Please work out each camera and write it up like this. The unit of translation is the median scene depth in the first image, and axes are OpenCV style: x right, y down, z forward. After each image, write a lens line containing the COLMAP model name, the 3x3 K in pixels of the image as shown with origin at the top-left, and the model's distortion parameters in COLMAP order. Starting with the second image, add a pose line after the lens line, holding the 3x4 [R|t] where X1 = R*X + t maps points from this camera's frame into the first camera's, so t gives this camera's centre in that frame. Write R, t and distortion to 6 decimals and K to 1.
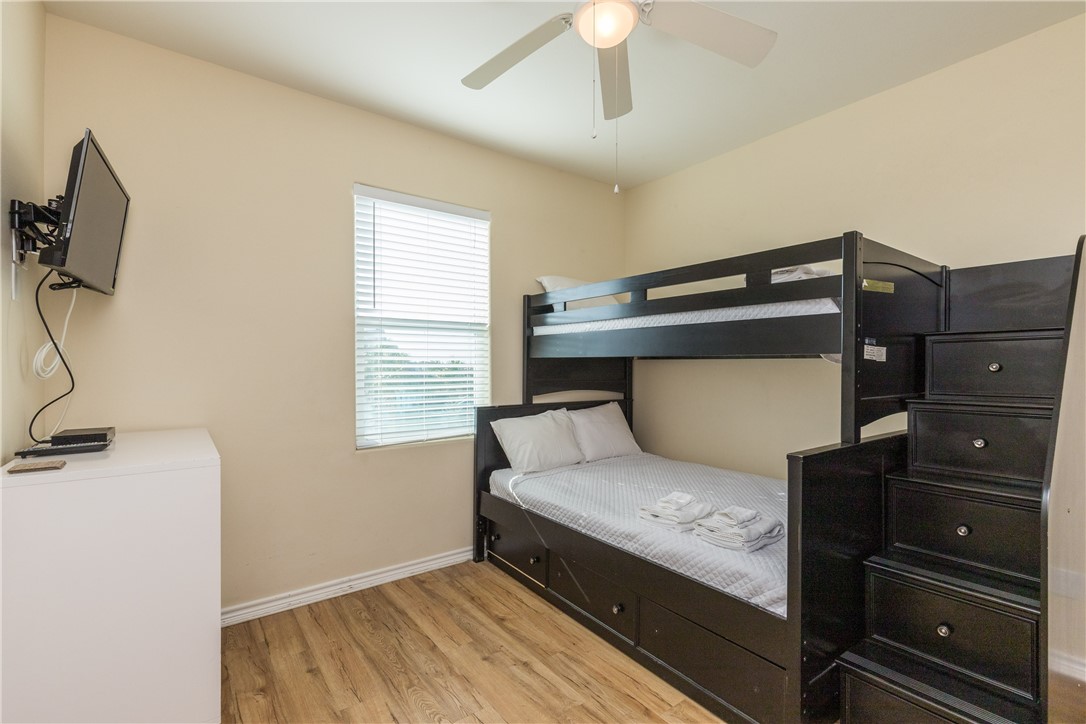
lens RADIAL K [[490.5, 0, 539.1], [0, 490.5, 361.6], [0, 0, 1]] dist [0.002315, 0.000327]
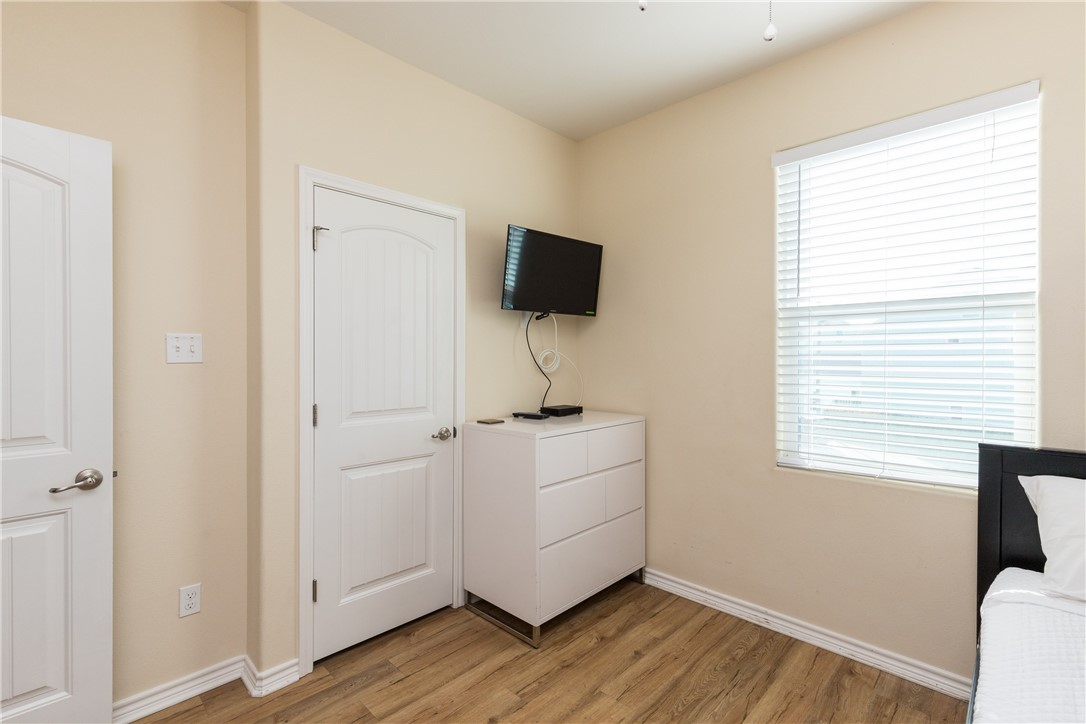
lens RADIAL K [[490.5, 0, 537.0], [0, 490.5, 363.7], [0, 0, 1]] dist [0.002315, 0.000327]
pose [[0.153926, 0.006474, -0.988061, 0.447793], [0.003021, 0.999971, 0.007022, -0.005859], [0.988078, -0.004066, 0.153902, 0.505897]]
